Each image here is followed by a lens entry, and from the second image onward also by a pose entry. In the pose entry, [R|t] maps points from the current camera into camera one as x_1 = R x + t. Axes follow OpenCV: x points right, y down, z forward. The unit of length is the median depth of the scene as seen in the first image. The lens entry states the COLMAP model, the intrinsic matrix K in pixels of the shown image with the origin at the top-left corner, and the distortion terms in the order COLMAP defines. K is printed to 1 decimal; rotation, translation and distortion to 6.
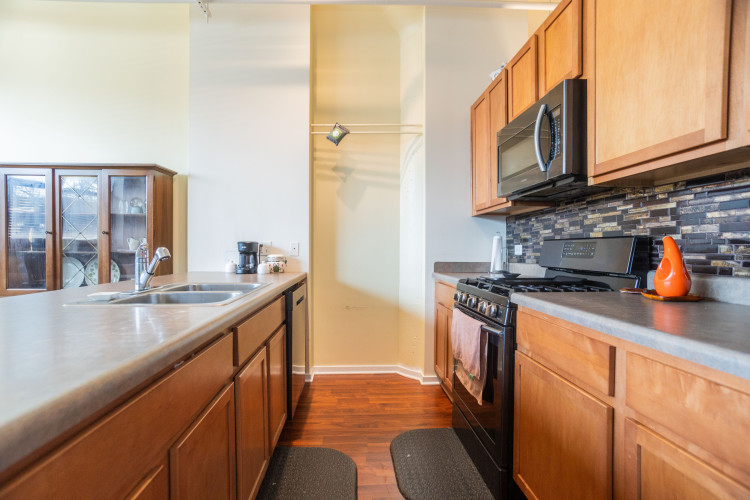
lens RADIAL K [[377.8, 0, 367.3], [0, 377.8, 248.5], [0, 0, 1]] dist [-0.034465, 0.011163]
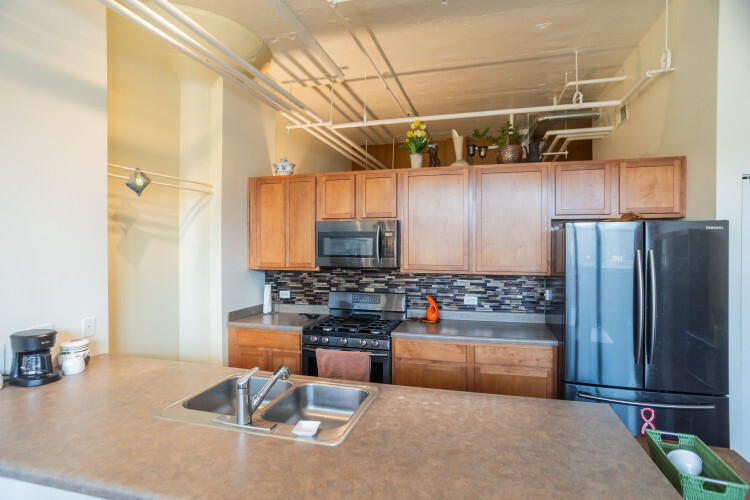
lens RADIAL K [[362.3, 0, 386.9], [0, 362.3, 246.6], [0, 0, 1]] dist [-0.031609, 0.015074]
pose [[0.309640, -0.002286, 0.950851, -0.755512], [0.002893, 0.999995, 0.001462, -0.176681], [-0.950849, 0.002298, 0.309645, 0.246962]]
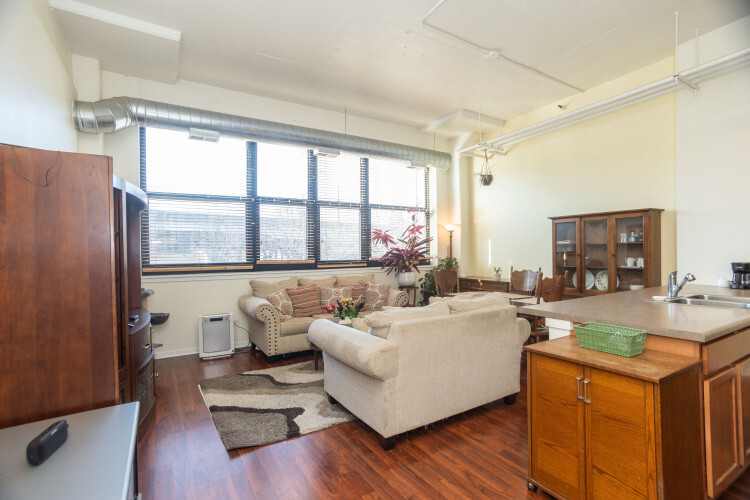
lens RADIAL K [[344.4, 0, 373.2], [0, 344.4, 252.1], [0, 0, 1]] dist [-0.013300, 0.003125]
pose [[0.478437, -0.005717, -0.878103, 0.086944], [0.008902, 0.999959, -0.001660, -0.064470], [0.878077, -0.007023, 0.478468, -0.621093]]
